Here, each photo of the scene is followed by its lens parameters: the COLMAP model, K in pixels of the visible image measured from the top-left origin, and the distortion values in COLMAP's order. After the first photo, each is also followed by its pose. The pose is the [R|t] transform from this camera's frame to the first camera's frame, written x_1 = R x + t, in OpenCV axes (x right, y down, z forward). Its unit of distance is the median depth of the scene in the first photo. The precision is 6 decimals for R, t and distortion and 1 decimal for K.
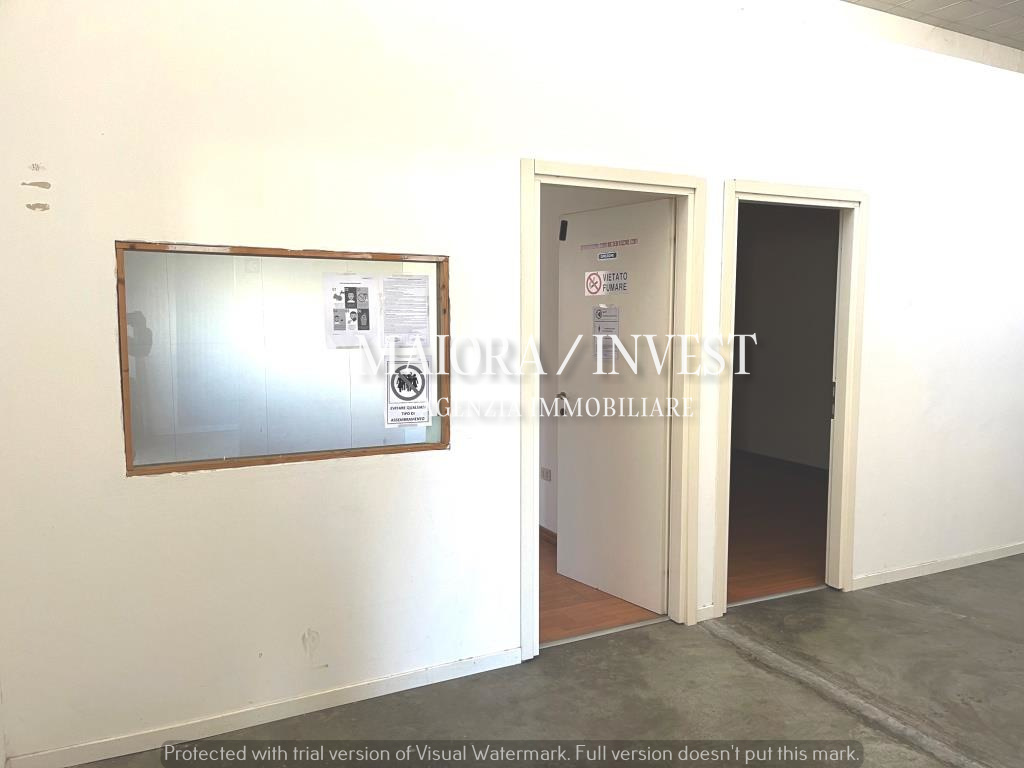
lens RADIAL K [[763.3, 0, 508.2], [0, 763.3, 388.7], [0, 0, 1]] dist [0.045332, -0.054397]
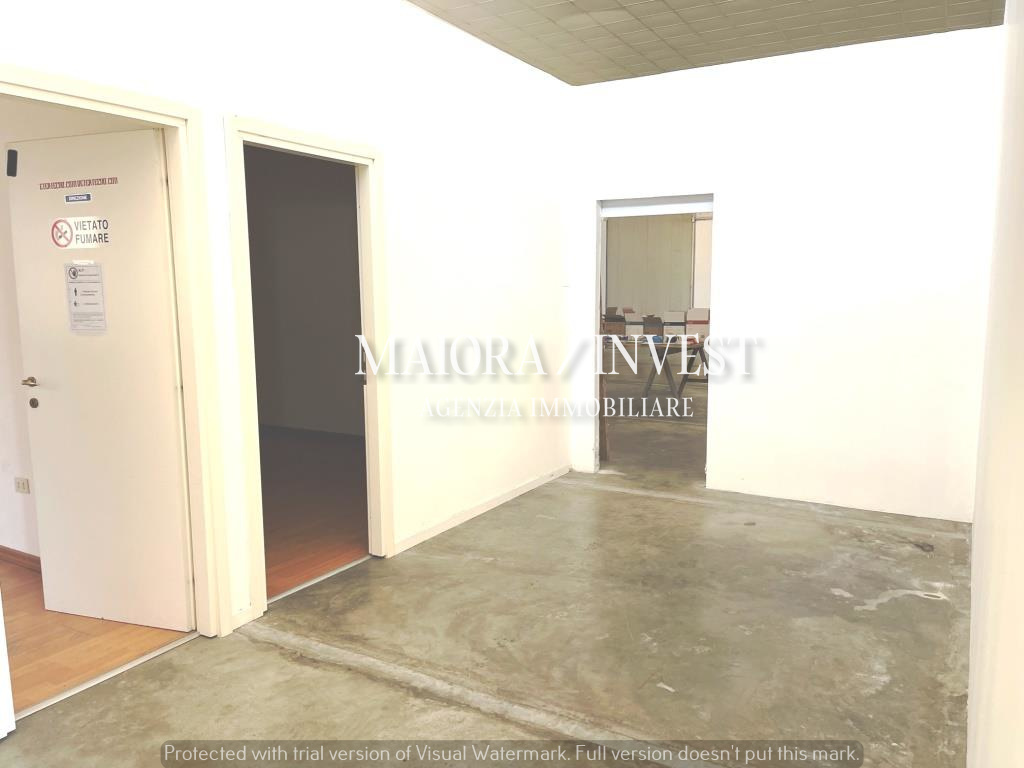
lens RADIAL K [[763.3, 0, 520.2], [0, 763.3, 394.1], [0, 0, 1]] dist [0.045332, -0.054397]
pose [[0.824753, -0.082571, 0.559433, 0.054410], [0.062217, 0.996526, 0.055359, 0.012268], [-0.562060, -0.010851, 0.827025, 0.113027]]
